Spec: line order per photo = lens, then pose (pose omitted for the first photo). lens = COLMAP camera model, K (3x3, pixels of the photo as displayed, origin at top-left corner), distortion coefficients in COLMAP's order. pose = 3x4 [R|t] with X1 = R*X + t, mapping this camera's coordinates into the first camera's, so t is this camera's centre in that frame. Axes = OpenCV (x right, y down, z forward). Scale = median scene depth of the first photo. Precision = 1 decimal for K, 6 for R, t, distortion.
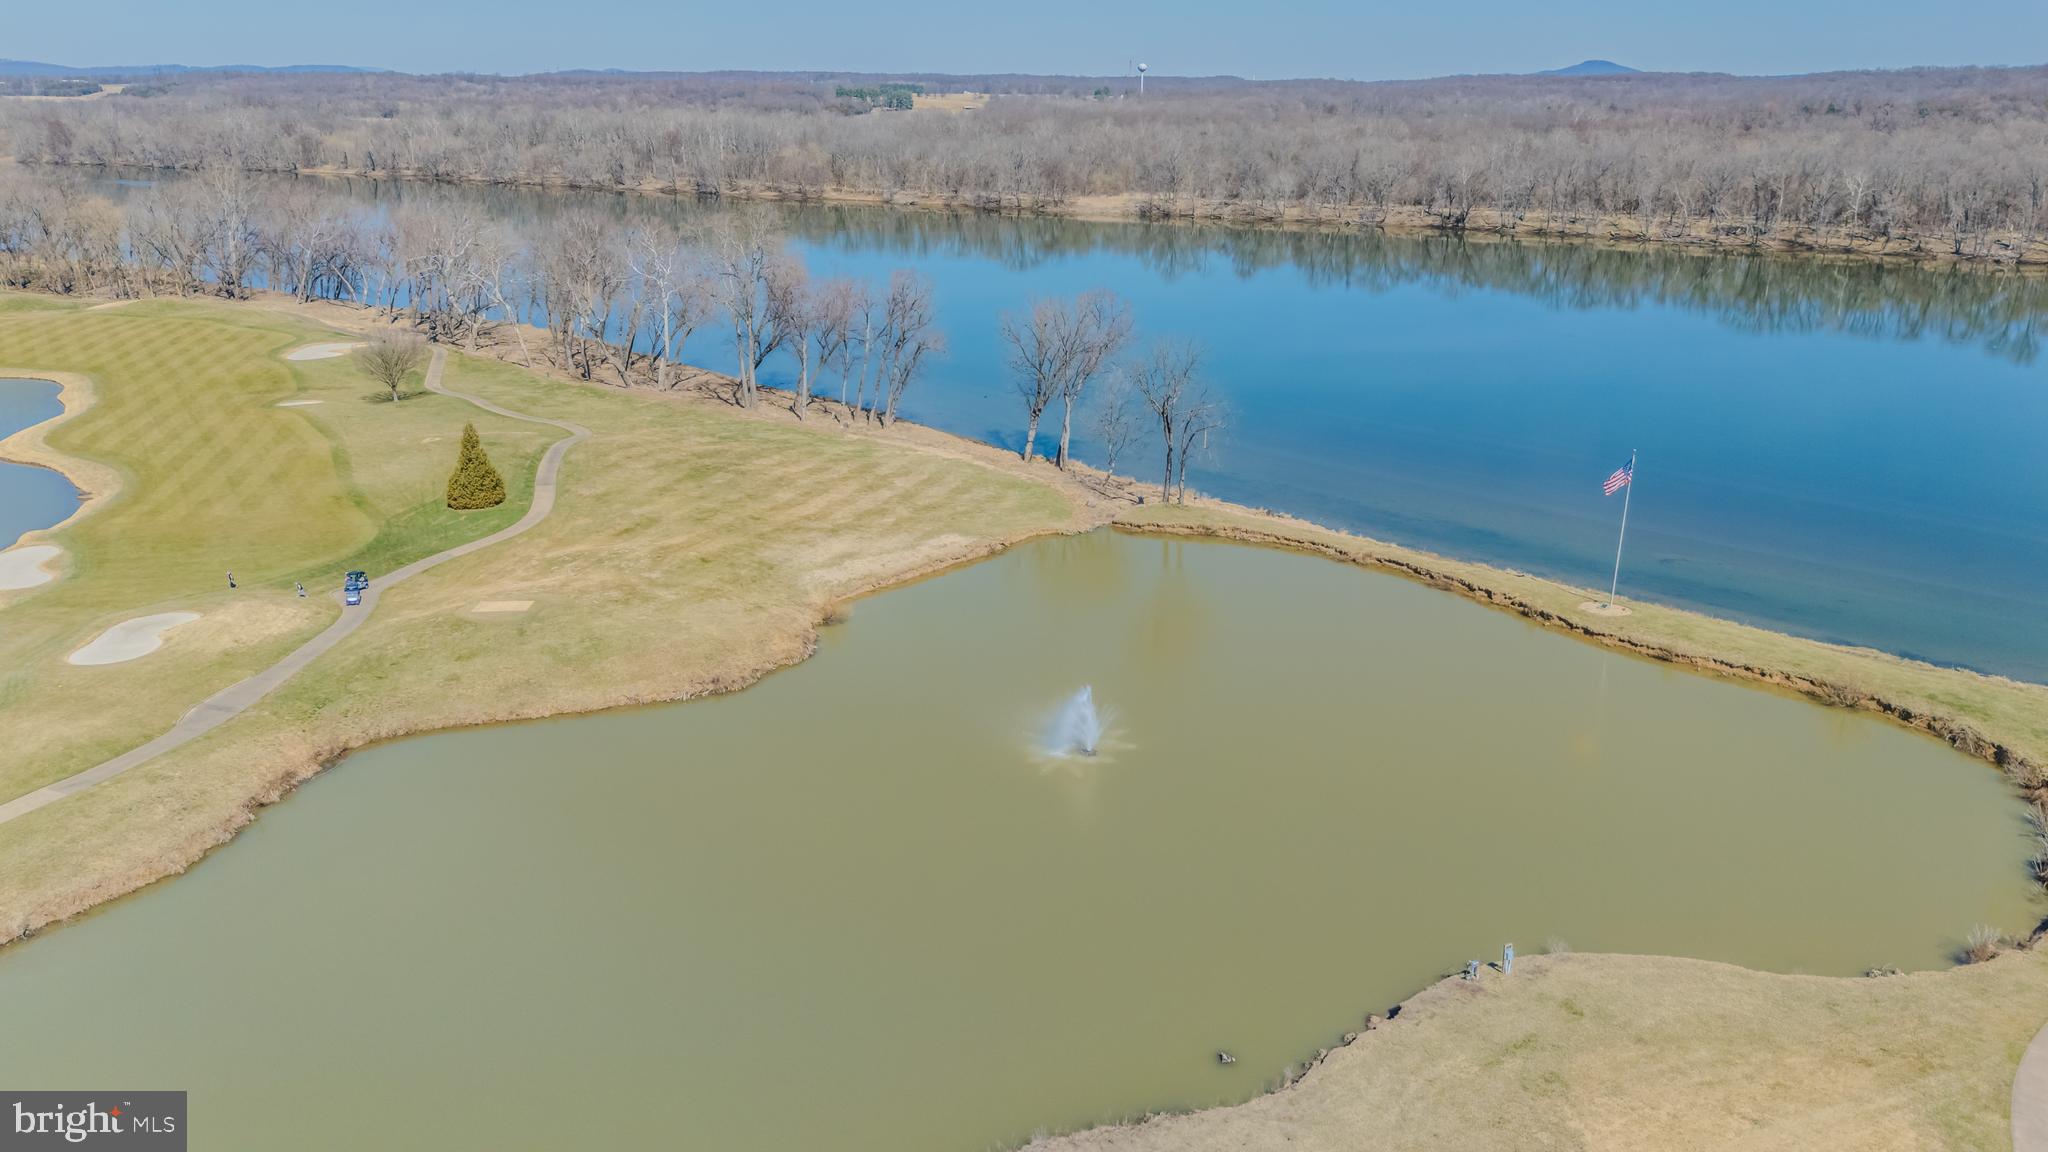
lens RADIAL K [[1501.4, 0, 1030.2], [0, 1501.4, 573.9], [0, 0, 1]] dist [0.080298, -0.082710]
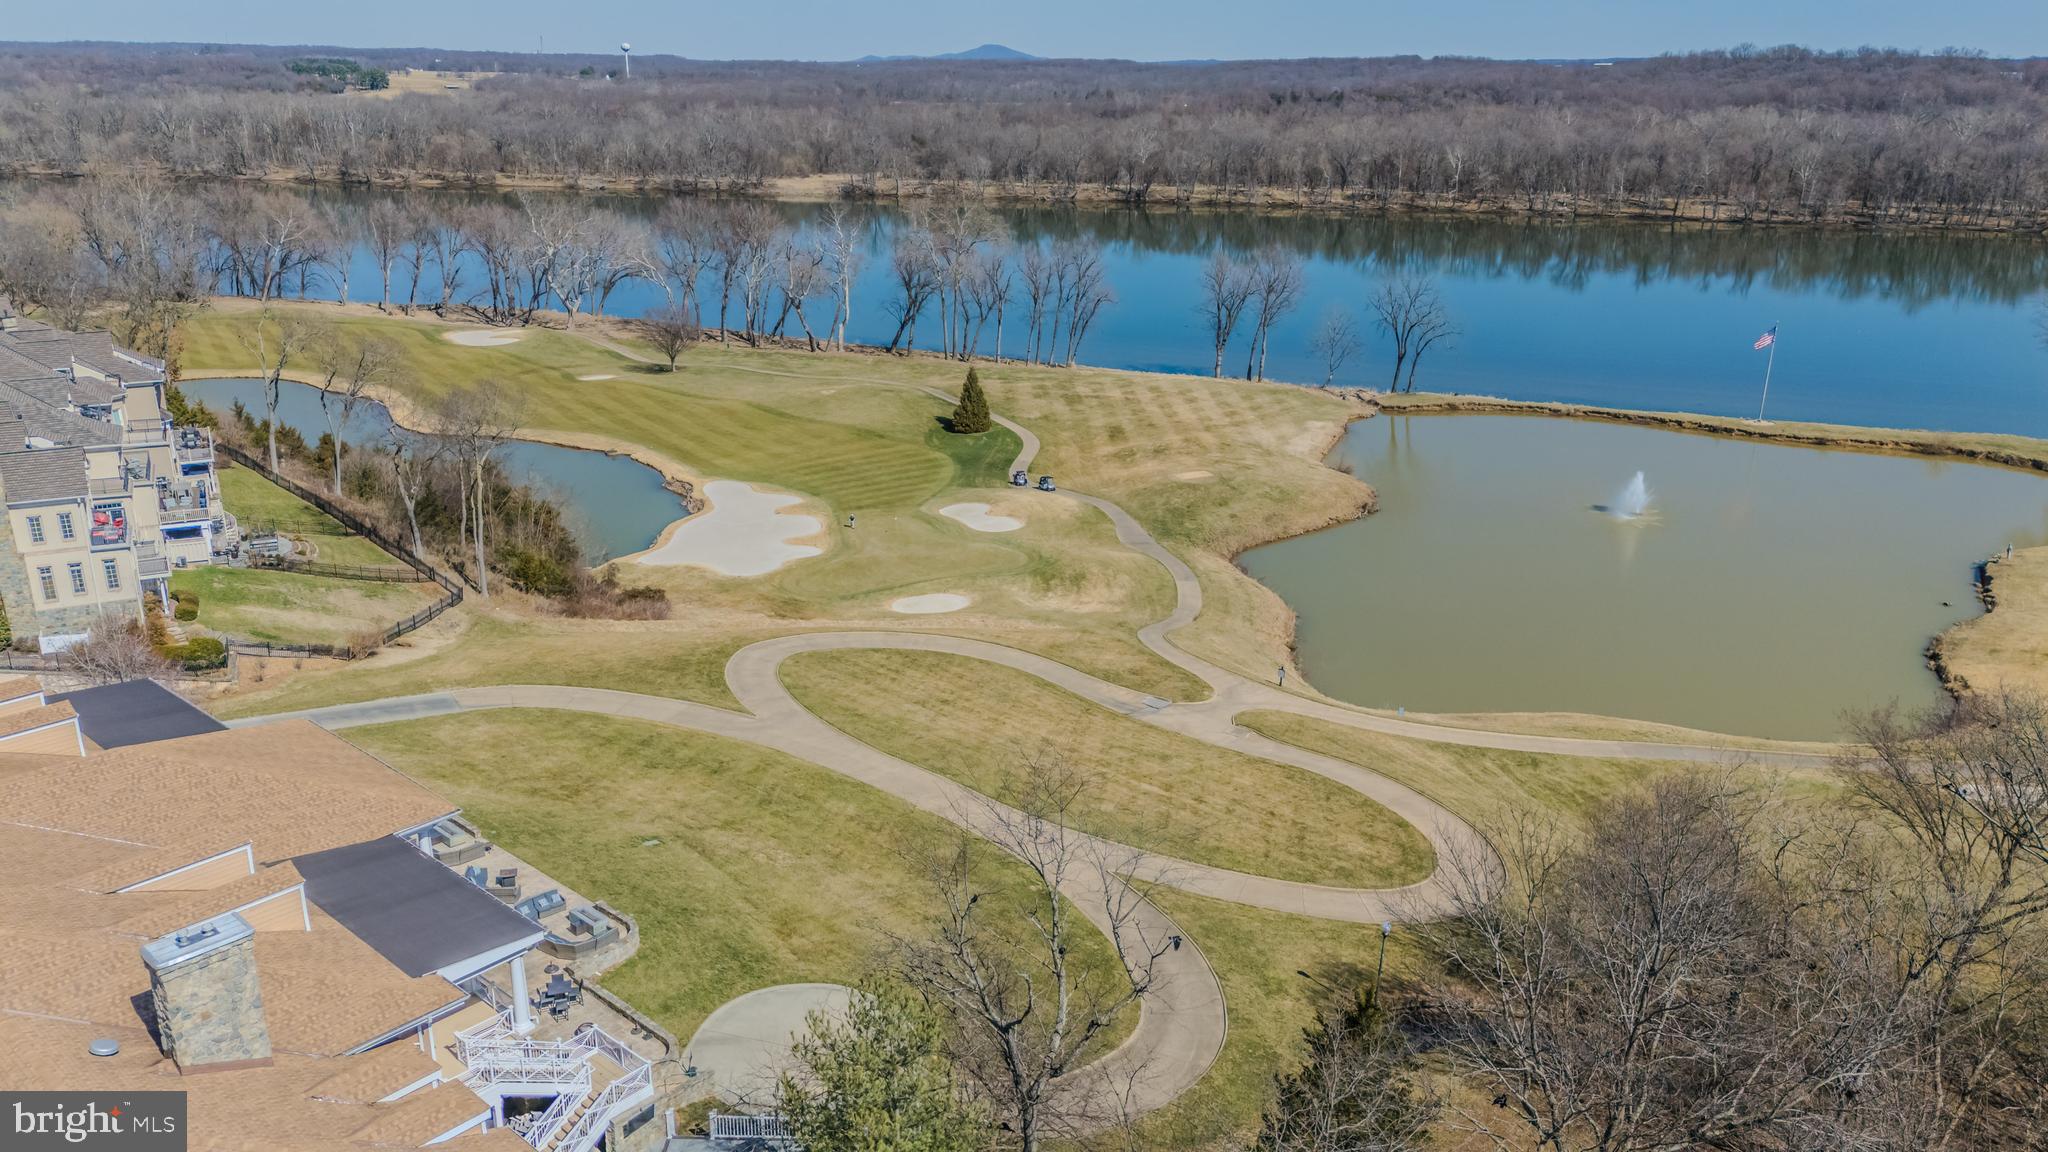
lens RADIAL K [[1501.4, 0, 1032.4], [0, 1501.4, 564.6], [0, 0, 1]] dist [0.080298, -0.082710]
pose [[0.932353, -0.109337, 0.344619, -0.222796], [0.106888, 0.993927, 0.026162, 0.011631], [-0.345387, 0.012444, 0.938378, -0.062032]]
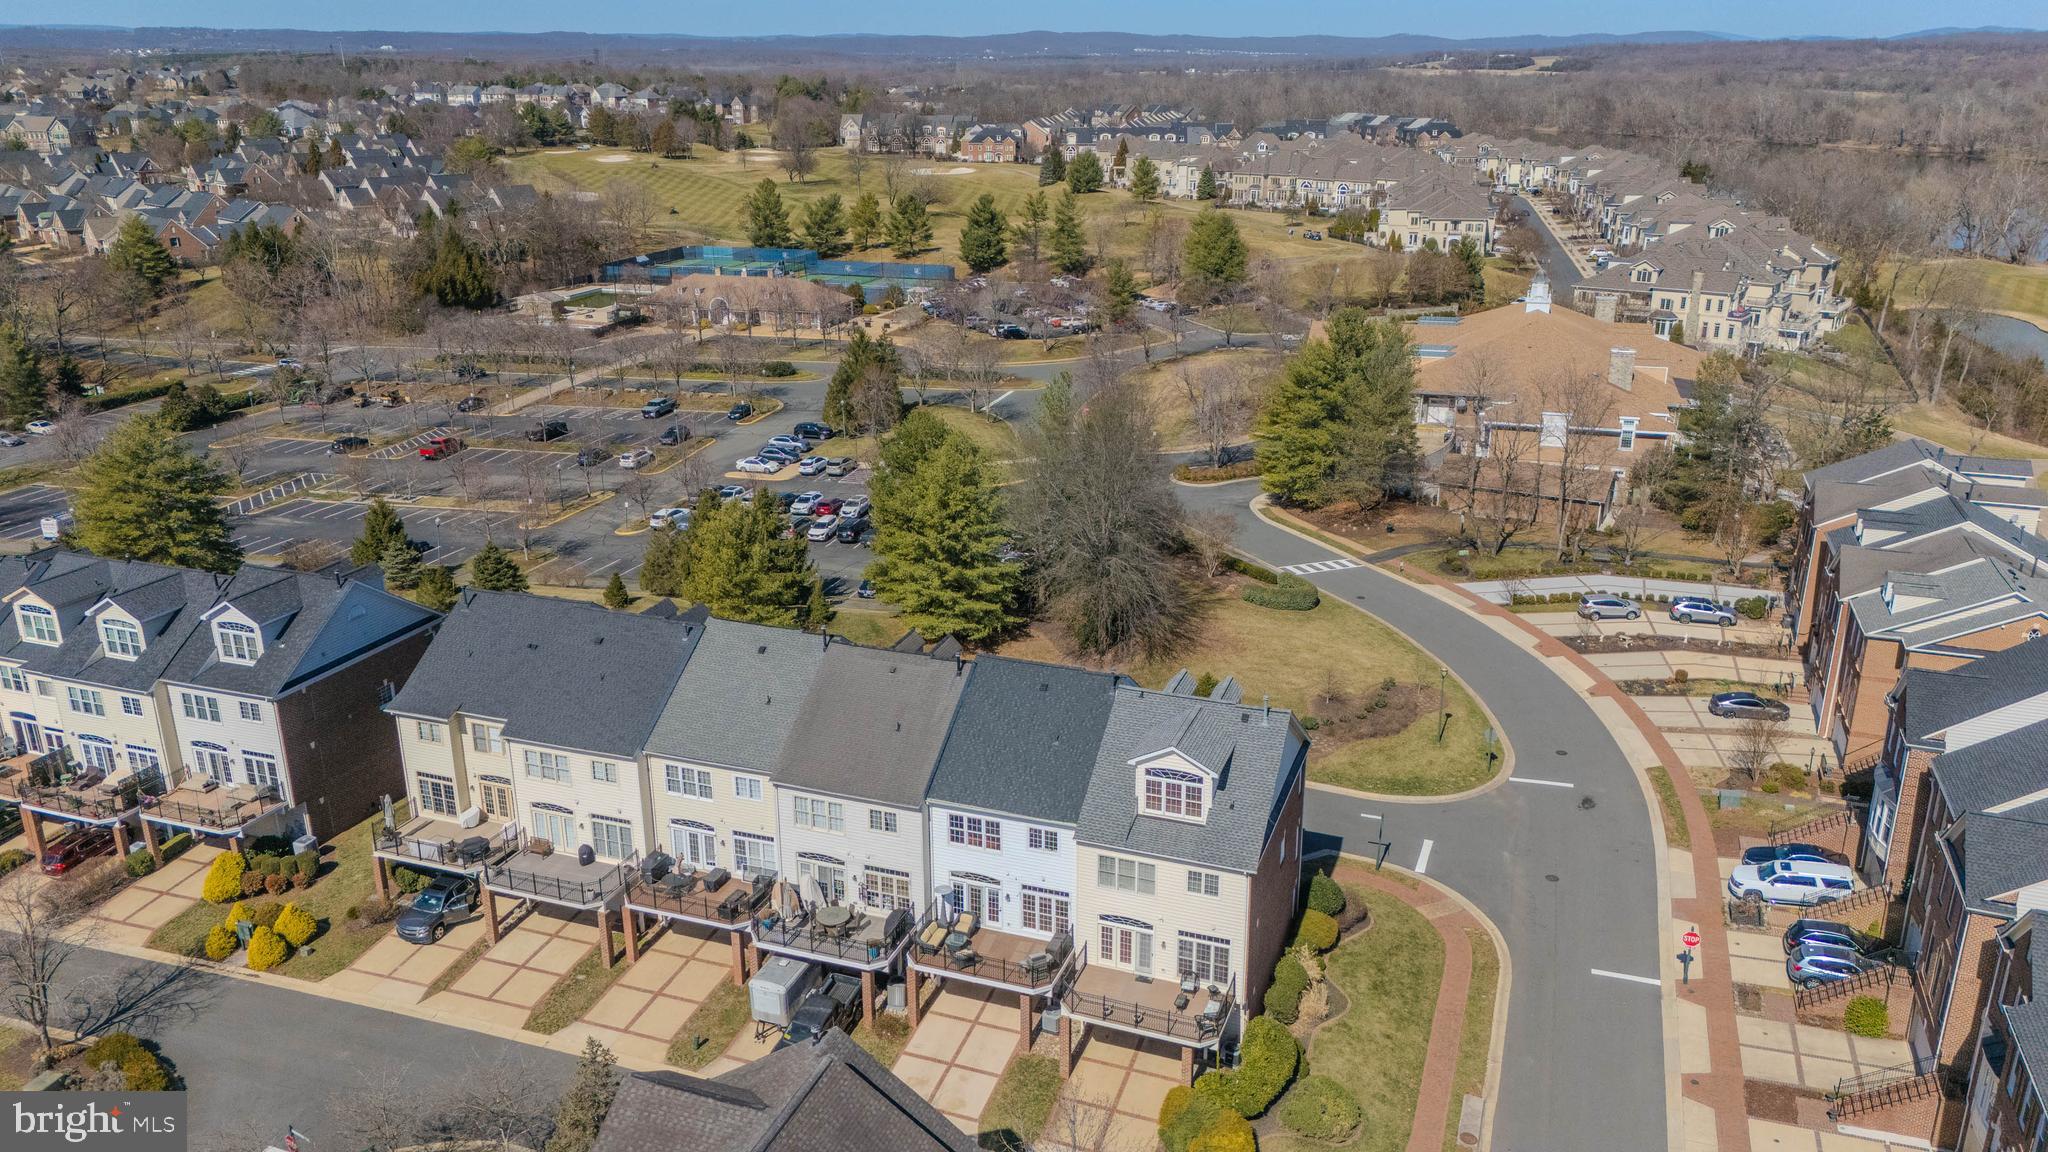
lens RADIAL K [[1501.4, 0, 1031.0], [0, 1501.4, 566.2], [0, 0, 1]] dist [0.080298, -0.082710]
pose [[0.707711, 0.222070, -0.670694, -0.123914], [-0.211040, 0.972422, 0.099286, 0.058385], [0.674246, 0.071277, 0.735059, -0.242421]]
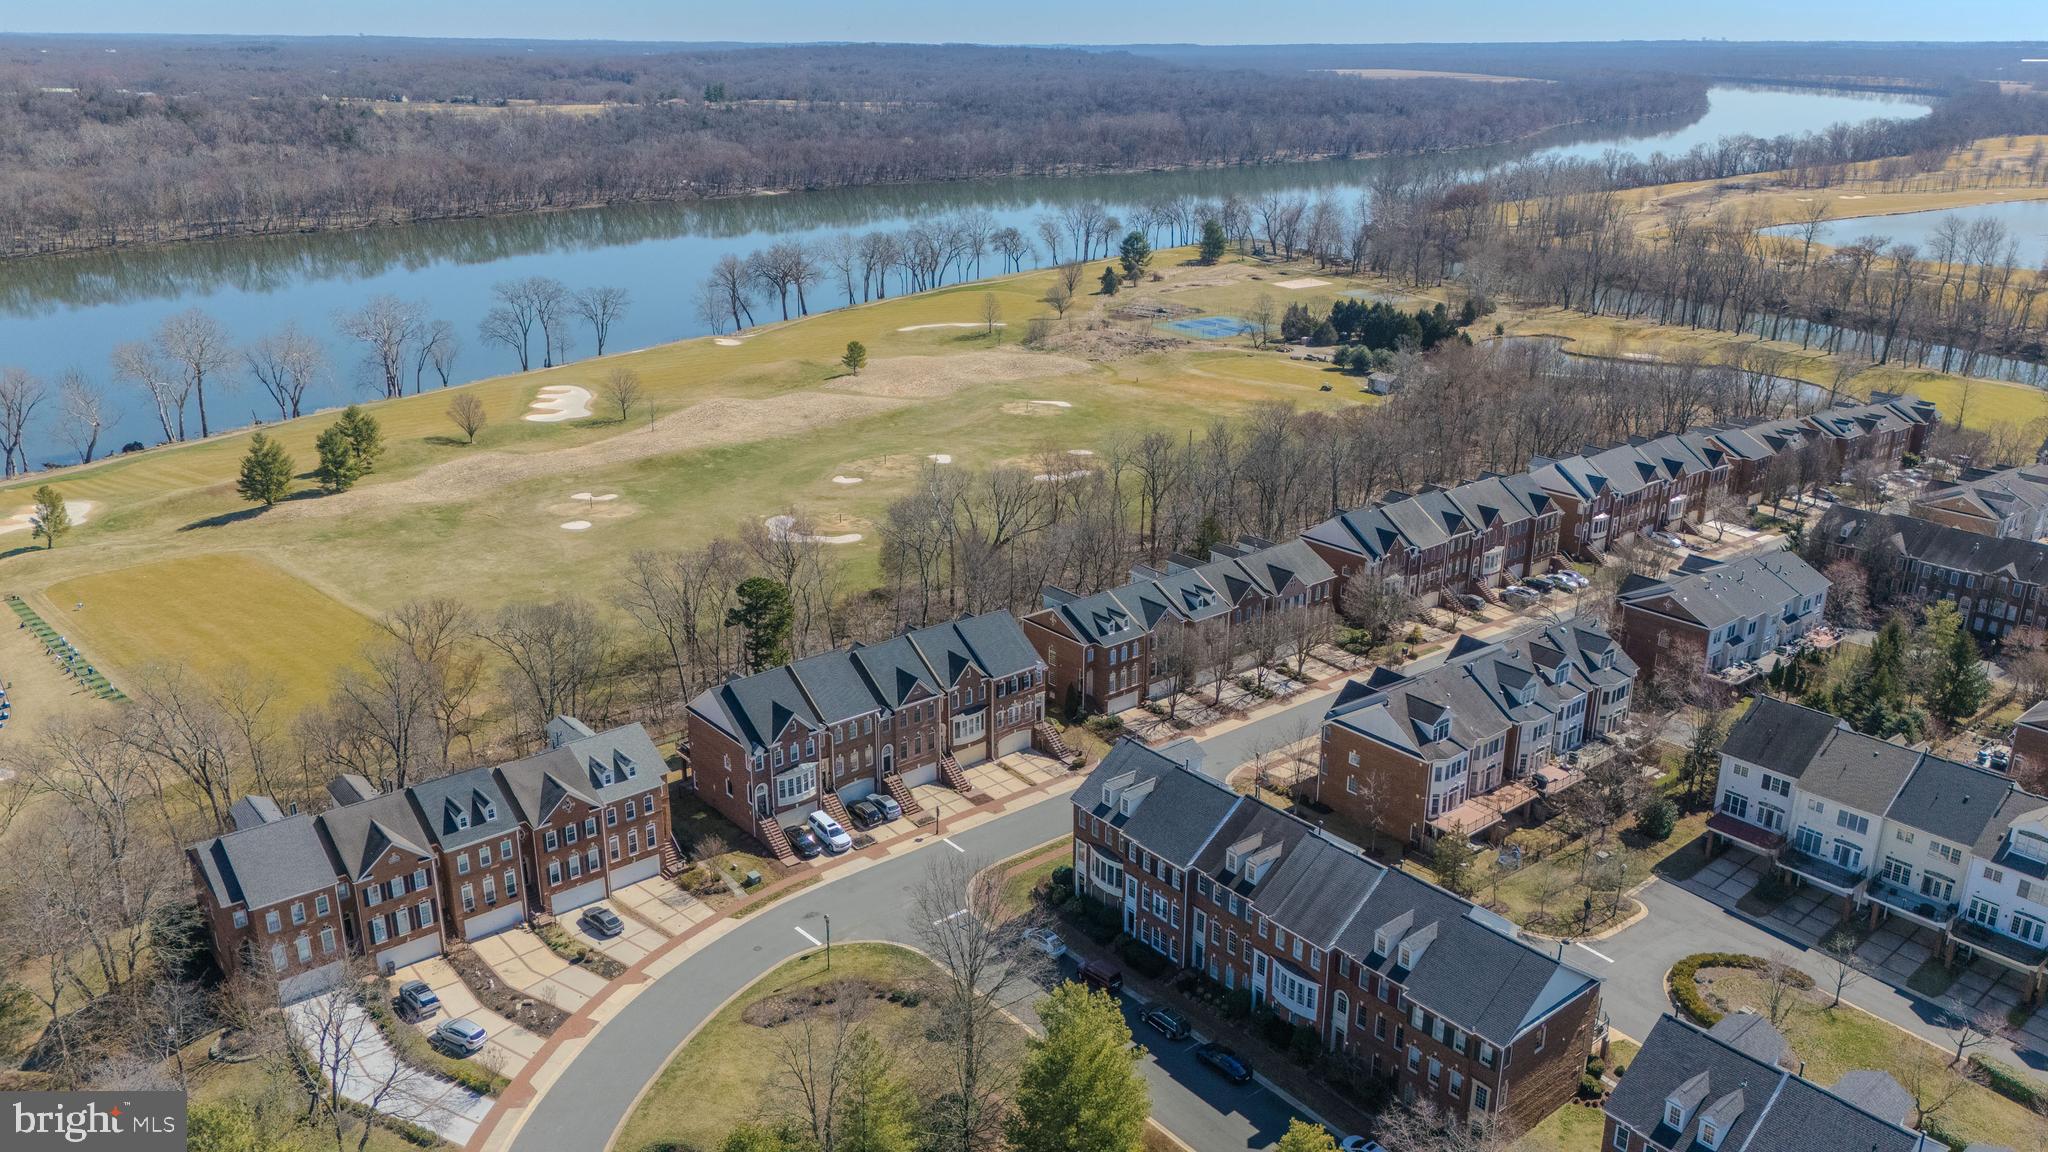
lens RADIAL K [[1501.4, 0, 1032.3], [0, 1501.4, 580.4], [0, 0, 1]] dist [0.080298, -0.082710]
pose [[-0.265432, -0.325818, 0.907408, -0.374739], [0.291361, 0.870055, 0.397634, -0.038546], [-0.919051, 0.369928, -0.136010, -0.114313]]
